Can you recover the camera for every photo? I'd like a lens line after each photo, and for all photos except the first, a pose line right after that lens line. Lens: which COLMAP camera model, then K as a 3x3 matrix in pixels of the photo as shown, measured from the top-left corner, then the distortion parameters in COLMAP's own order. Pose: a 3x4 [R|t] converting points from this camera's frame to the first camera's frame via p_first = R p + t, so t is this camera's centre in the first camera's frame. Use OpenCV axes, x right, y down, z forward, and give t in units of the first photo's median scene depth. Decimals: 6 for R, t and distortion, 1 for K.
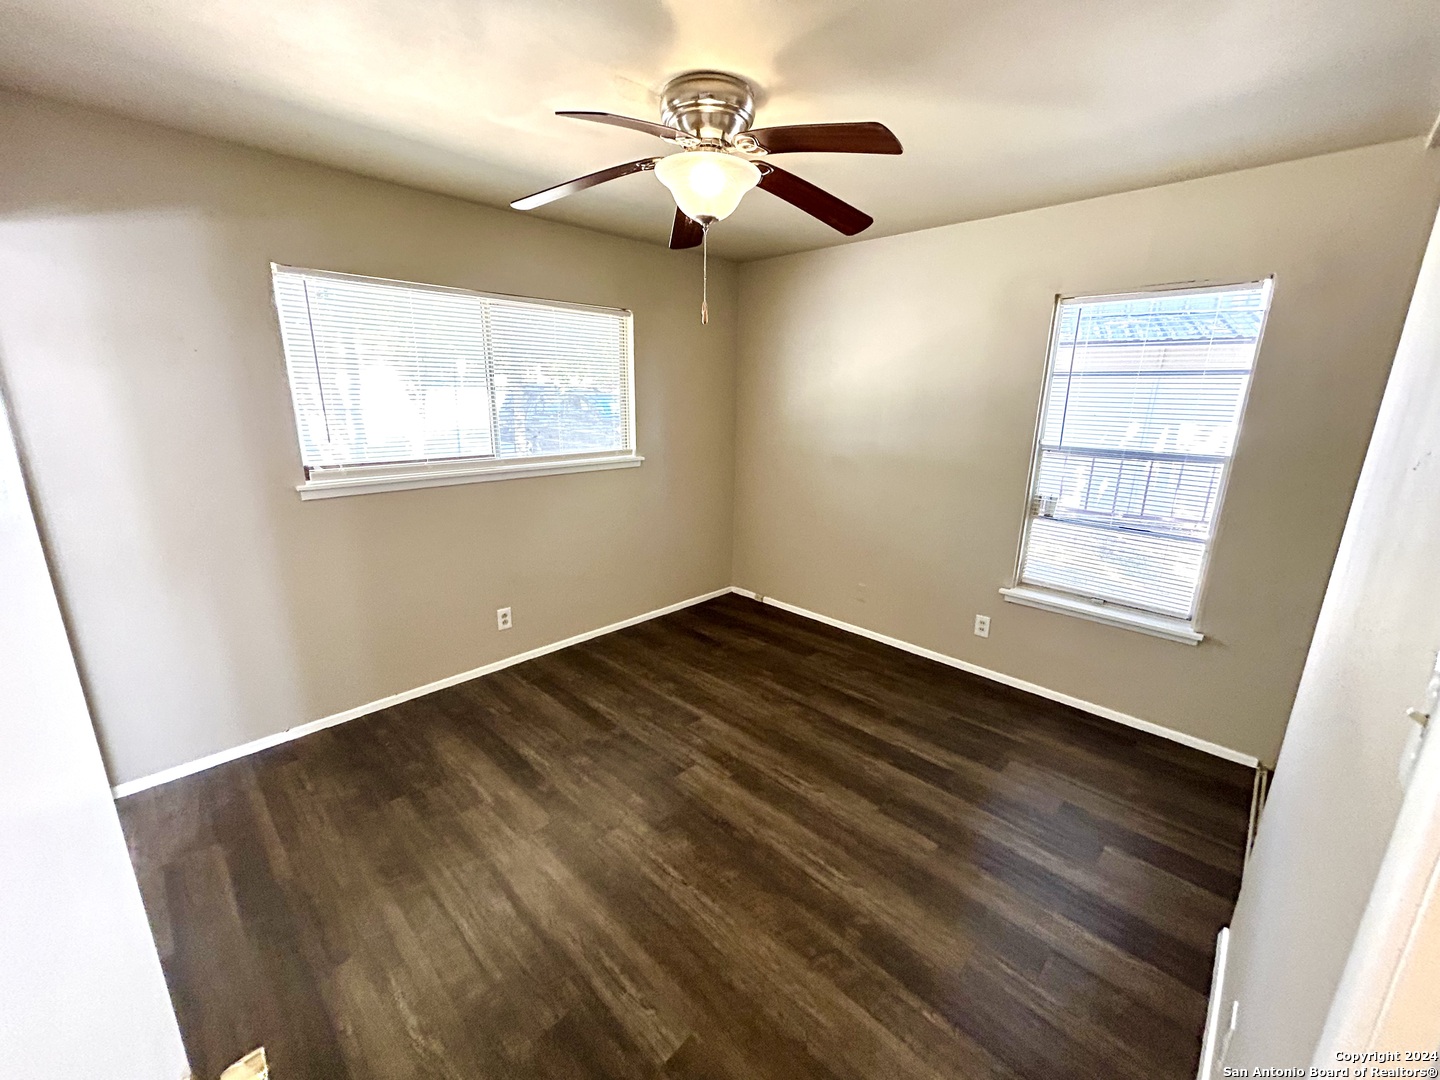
lens RADIAL K [[578.5, 0, 720.0], [0, 578.5, 540.0], [0, 0, 1]] dist [0.001458, 0.000511]
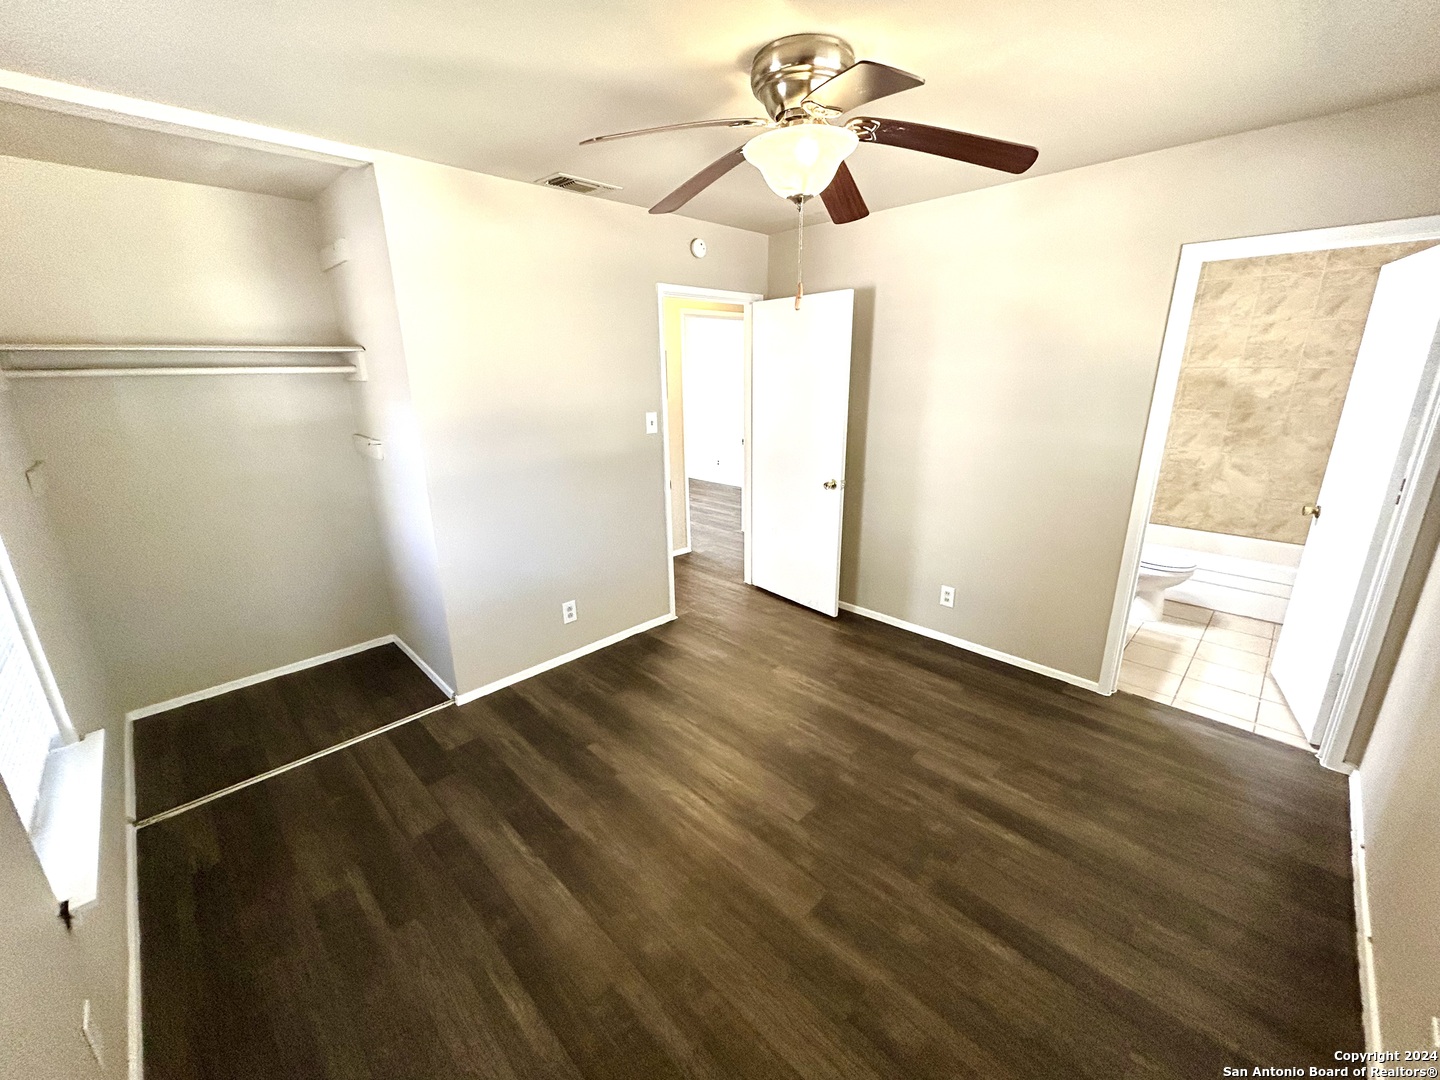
lens RADIAL K [[578.5, 0, 720.0], [0, 578.5, 540.0], [0, 0, 1]] dist [0.001458, 0.000511]
pose [[-0.999938, 0.004552, 0.010208, 0.056346], [0.009172, 0.856175, 0.516604, -0.370505], [-0.006388, 0.516666, -0.856163, 1.377779]]
